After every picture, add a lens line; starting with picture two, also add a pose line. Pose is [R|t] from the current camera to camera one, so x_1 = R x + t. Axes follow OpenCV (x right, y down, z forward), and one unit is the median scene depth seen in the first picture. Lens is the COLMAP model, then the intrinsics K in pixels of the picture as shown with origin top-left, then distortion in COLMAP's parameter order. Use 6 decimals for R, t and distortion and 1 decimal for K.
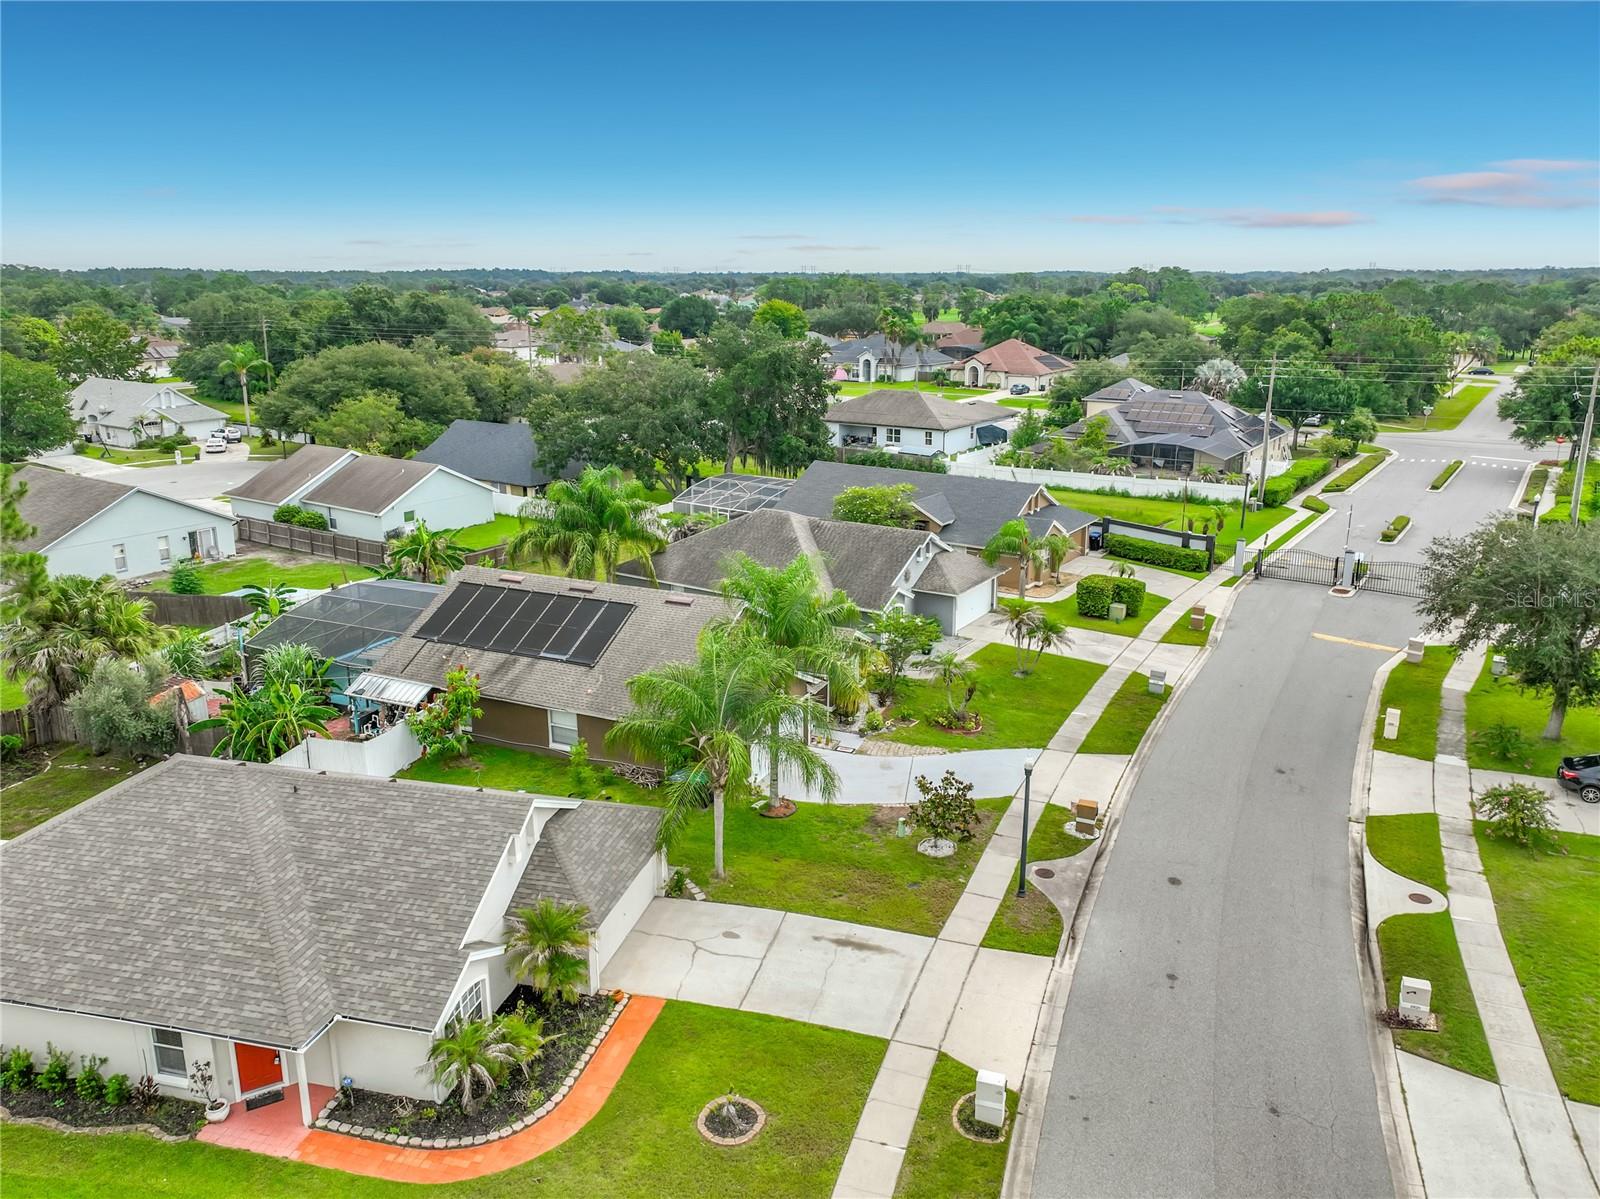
lens RADIAL K [[1141.8, 0, 797.9], [0, 1141.8, 567.3], [0, 0, 1]] dist [0.001372, 0.009694]
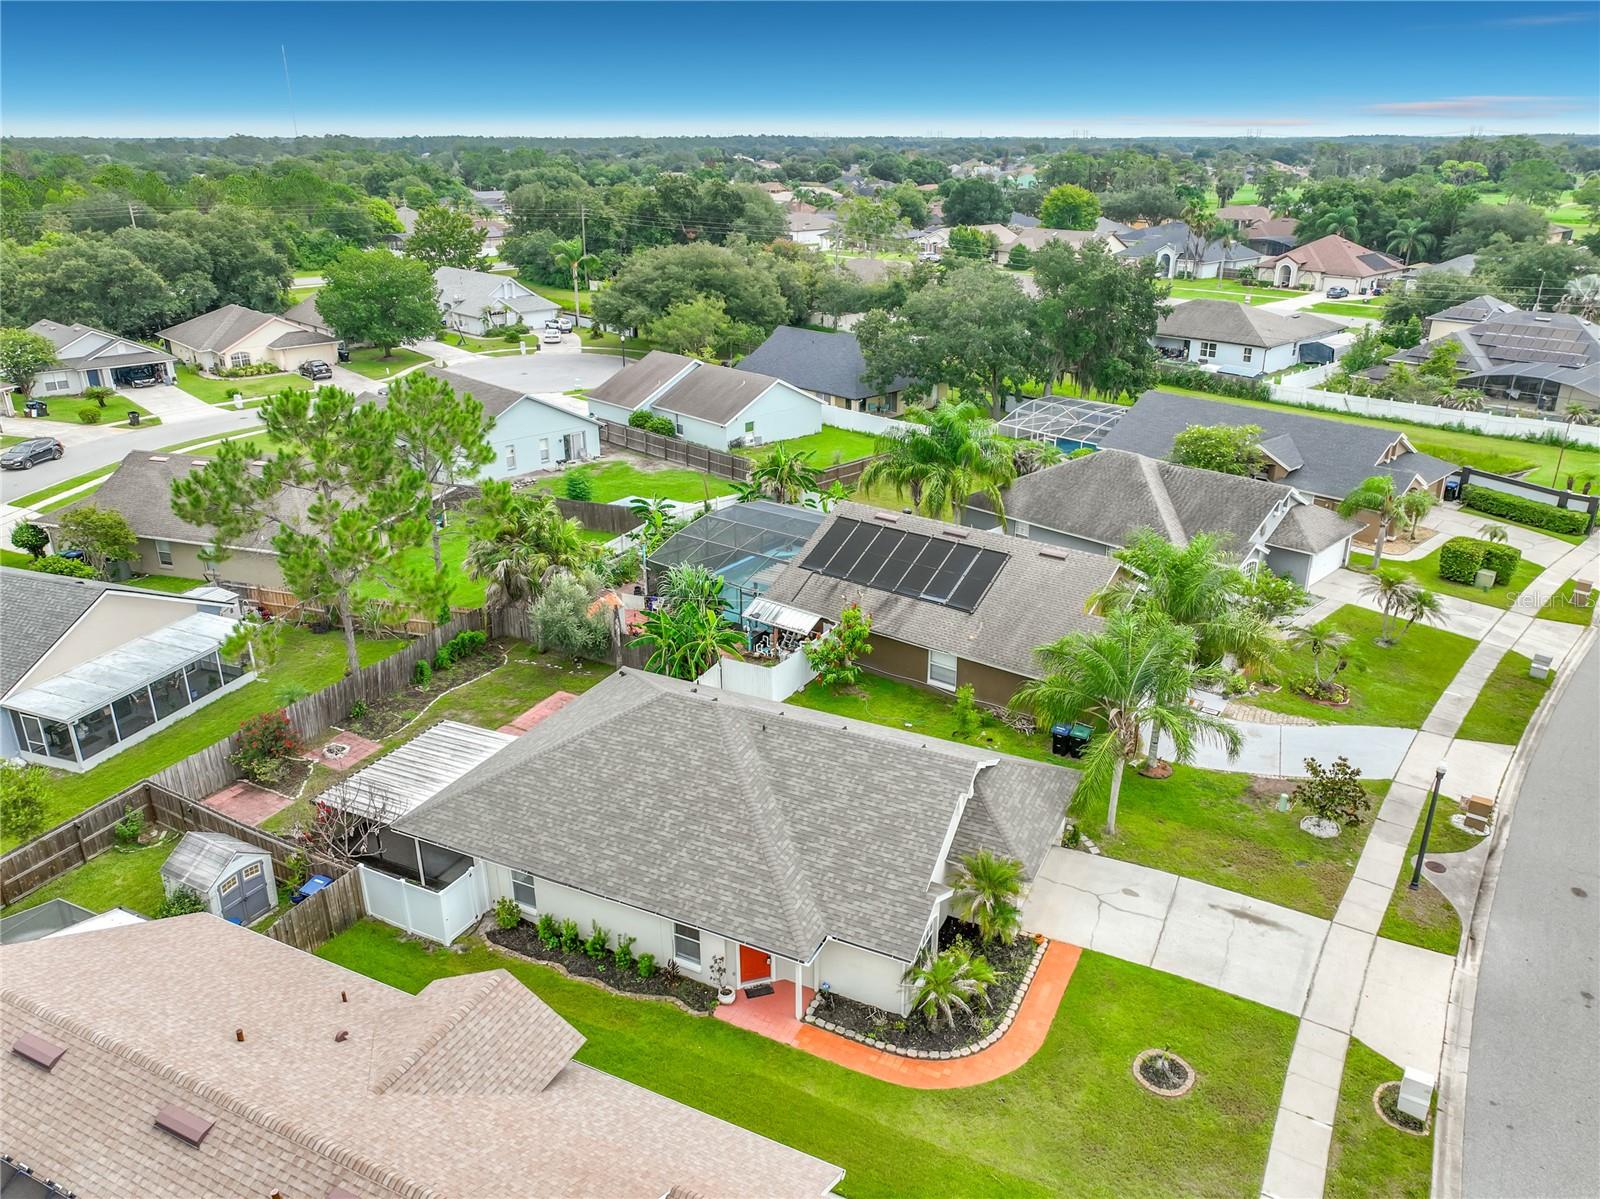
lens RADIAL K [[1134.1, 0, 801.7], [0, 1134.1, 573.2], [0, 0, 1]] dist [-0.002871, 0.018354]
pose [[0.976958, 0.075828, -0.199508, -0.128223], [-0.052483, 0.991409, 0.119805, -0.069899], [0.206879, -0.106574, 0.972545, -0.064340]]
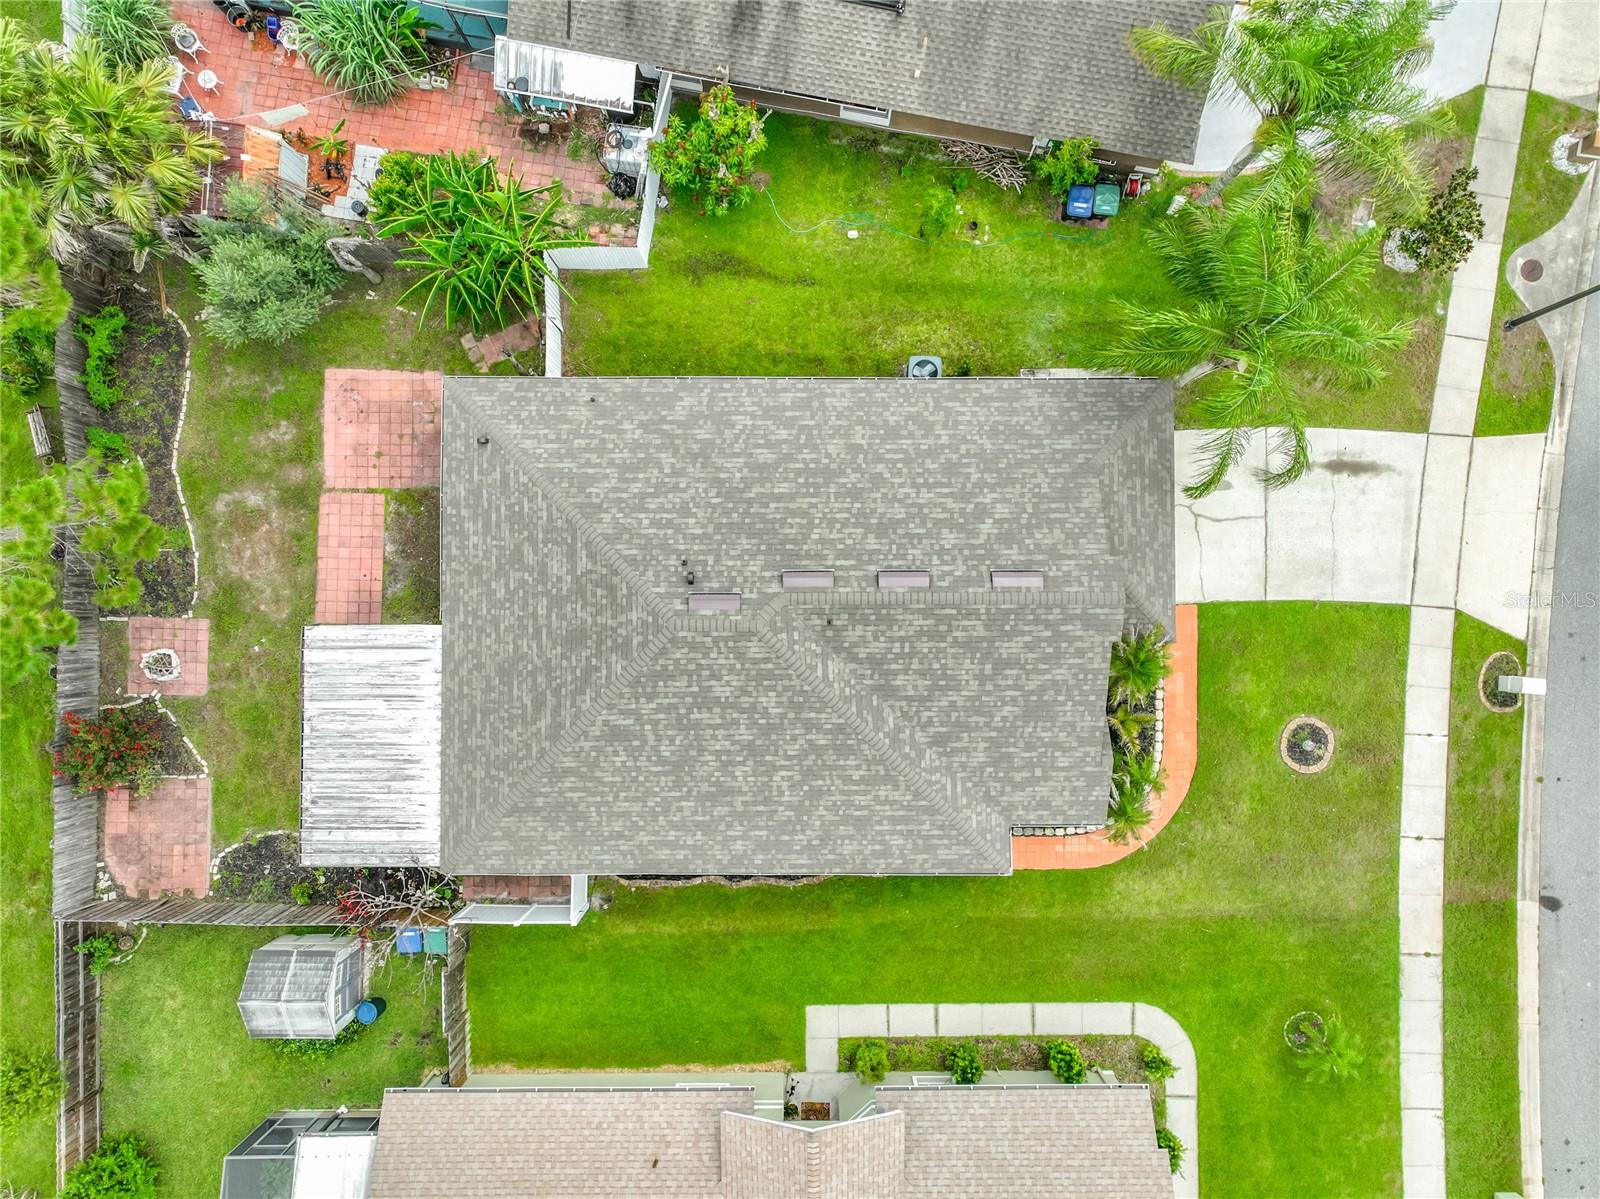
lens RADIAL K [[1112.1, 0, 799.6], [0, 1112.1, 589.6], [0, 0, 1]] dist [-0.003639, 0.020966]
pose [[0.970149, -0.242469, 0.004488, -0.318115], [0.061710, 0.264724, 0.962348, -0.426736], [-0.234528, -0.933343, 0.271785, 0.555867]]
